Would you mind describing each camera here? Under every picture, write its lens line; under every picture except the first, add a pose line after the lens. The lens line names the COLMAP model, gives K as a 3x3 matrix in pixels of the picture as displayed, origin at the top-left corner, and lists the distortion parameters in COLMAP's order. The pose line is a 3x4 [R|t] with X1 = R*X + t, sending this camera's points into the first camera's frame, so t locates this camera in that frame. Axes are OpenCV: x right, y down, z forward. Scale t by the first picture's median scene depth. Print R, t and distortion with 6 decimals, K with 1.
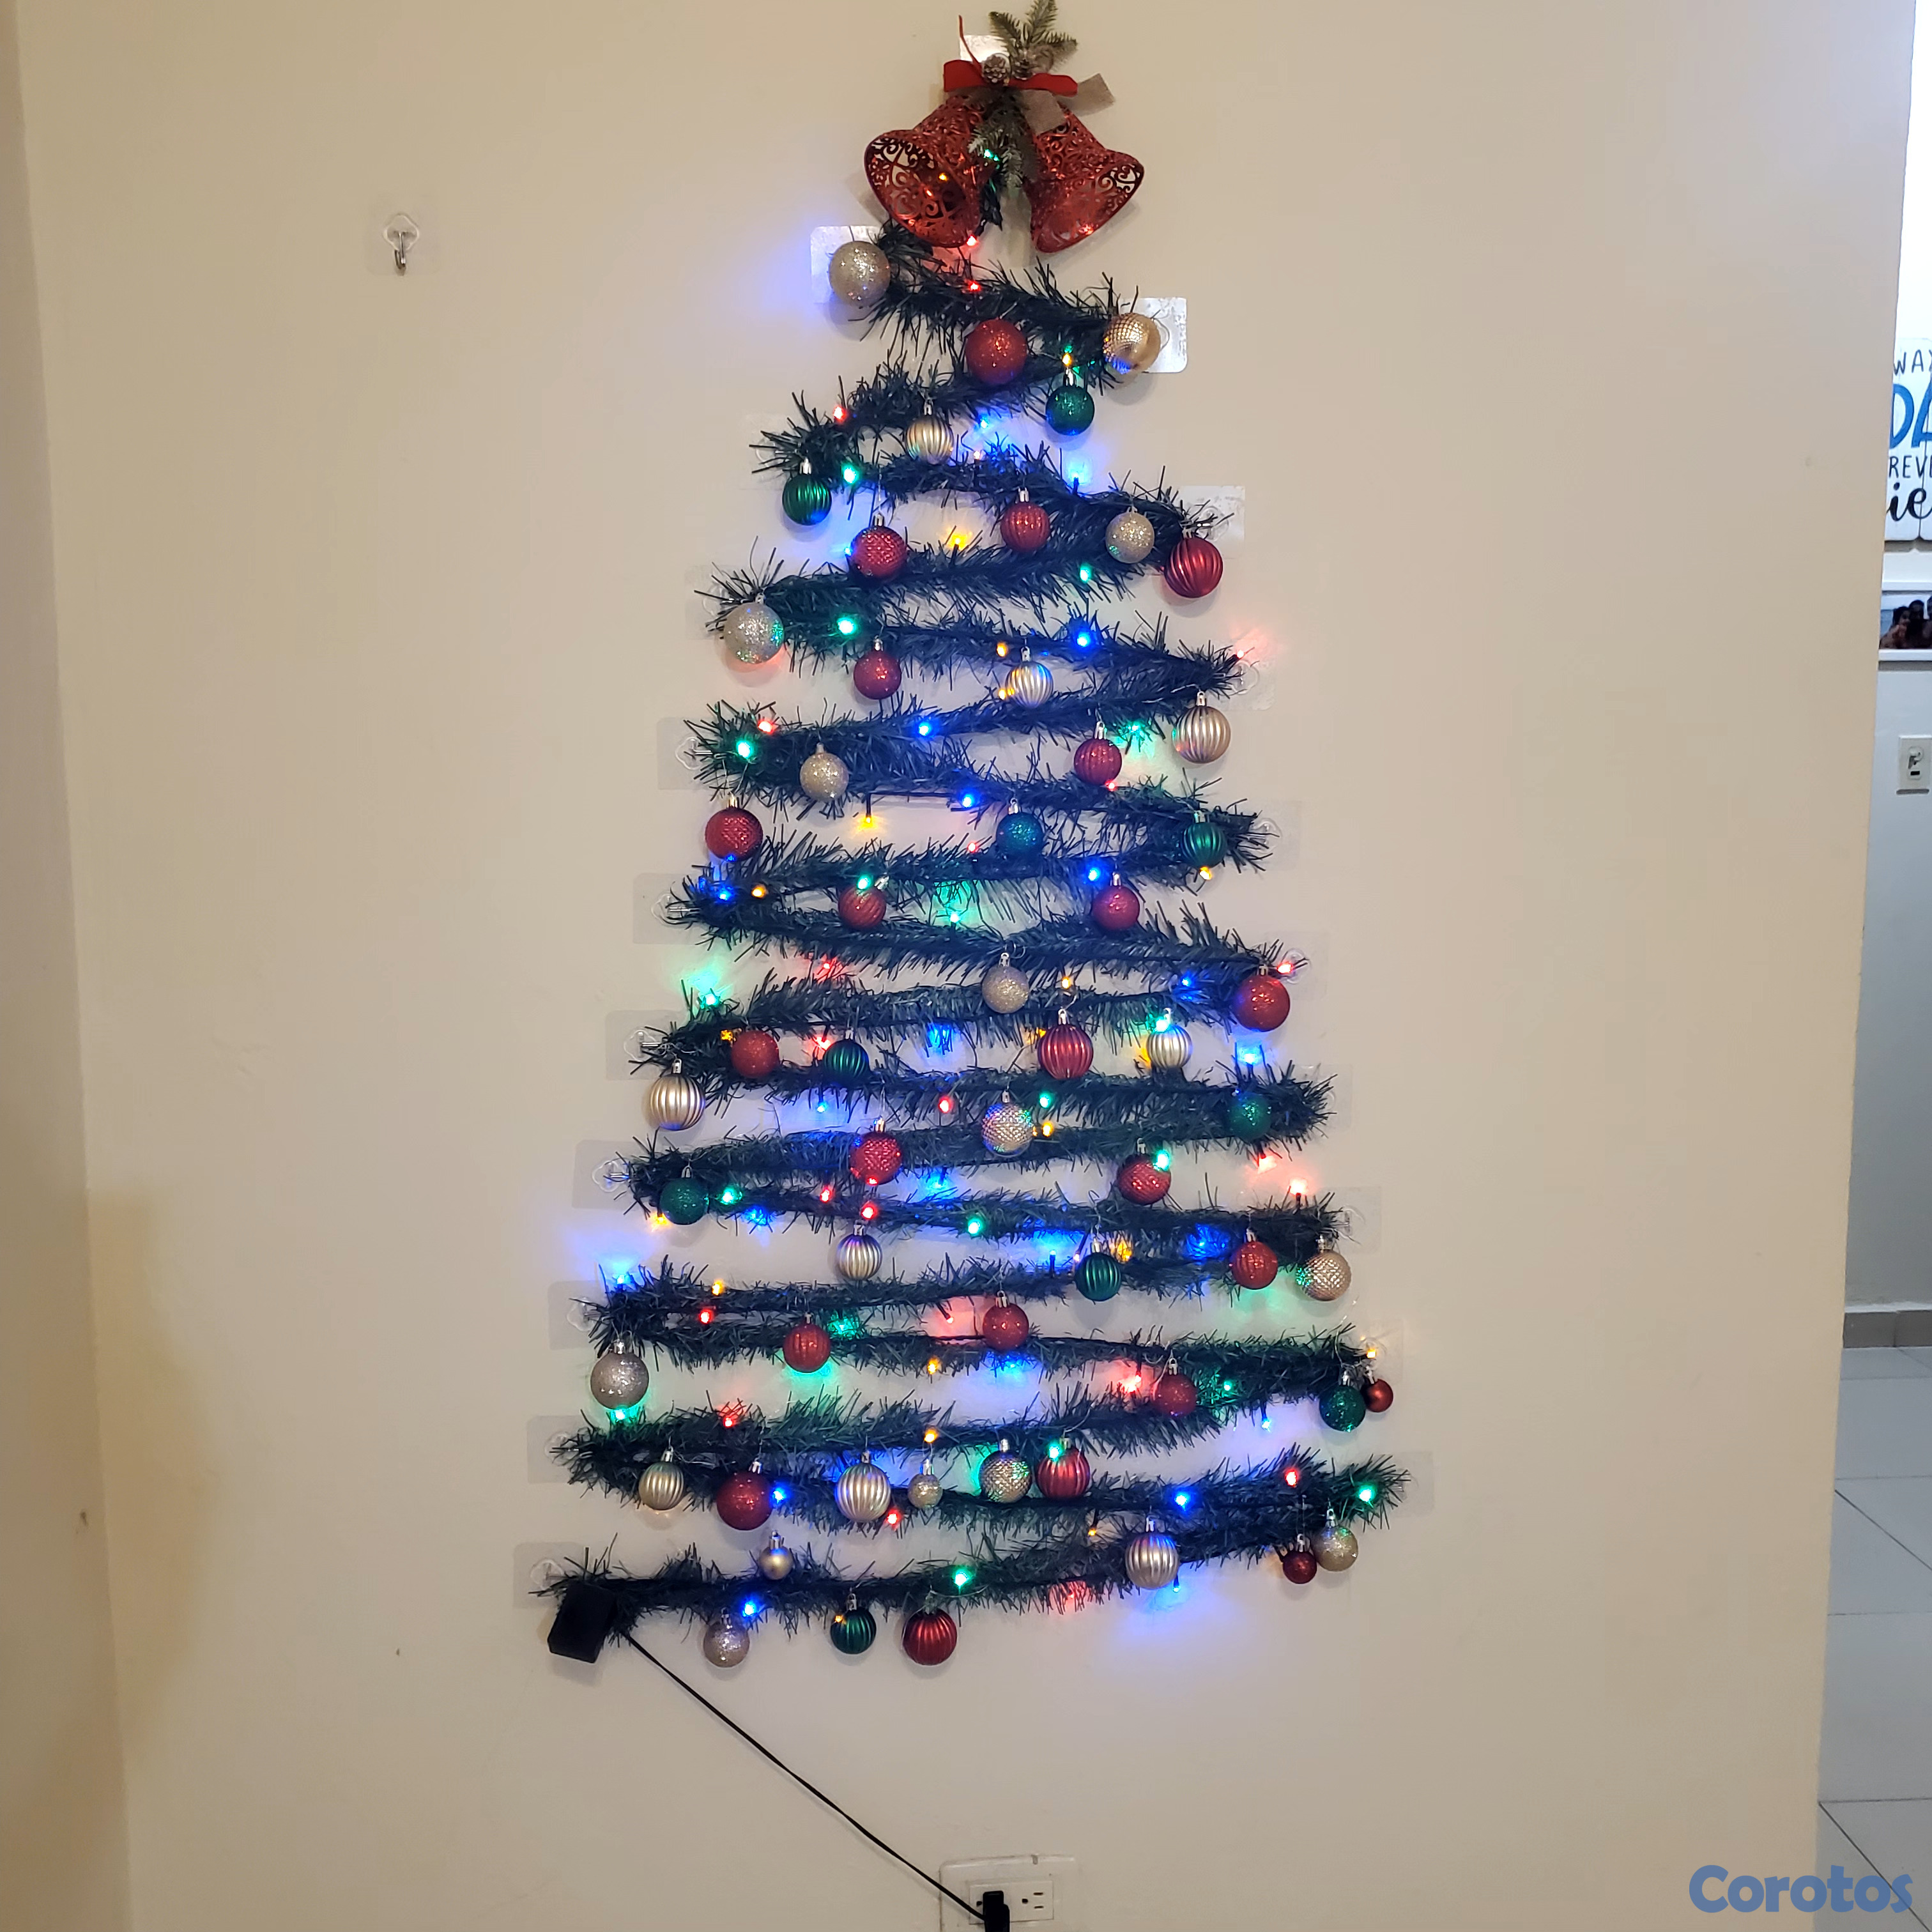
lens RADIAL K [[1962.4, 0, 978.5], [0, 1962.4, 958.9], [0, 0, 1]] dist [0.239419, -0.866729]
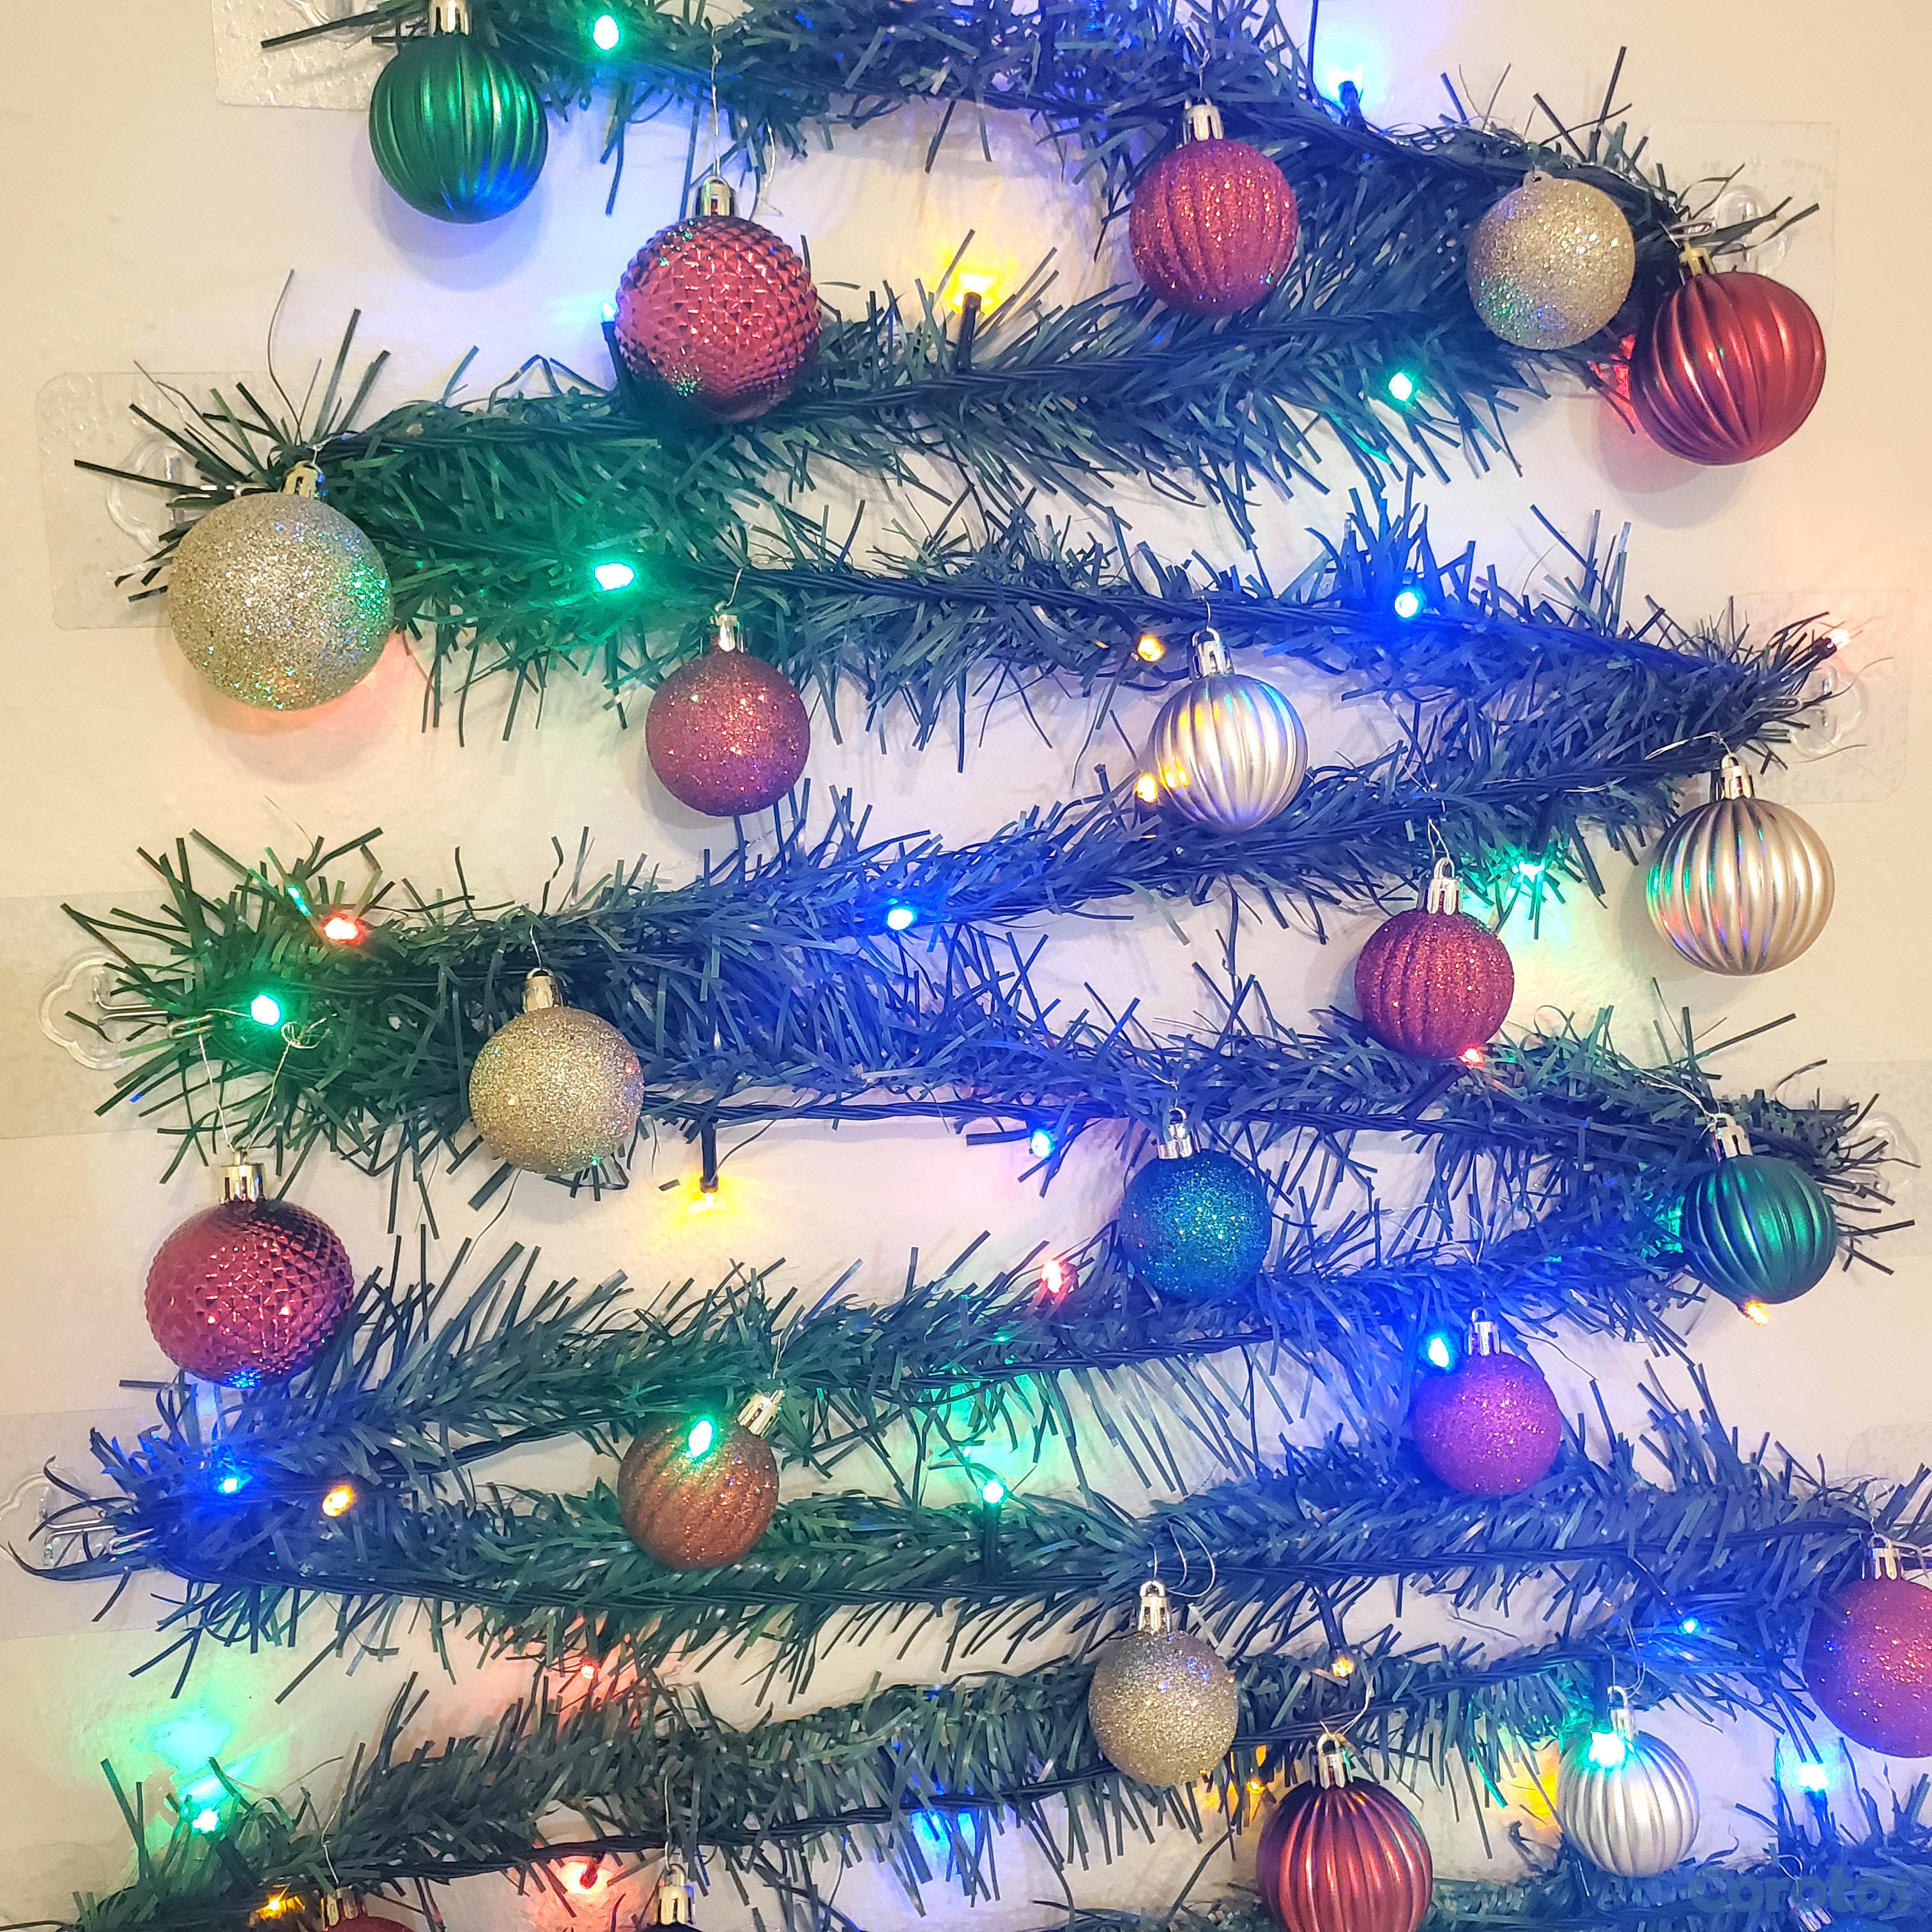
lens RADIAL K [[1997.2, 0, 957.3], [0, 1997.2, 953.3], [0, 0, 1]] dist [0.148438, -0.505612]
pose [[0.992368, -0.040424, 0.116499, -0.052781], [0.039376, 0.999161, 0.011279, -0.111719], [-0.116857, -0.006606, 0.993127, 0.688472]]
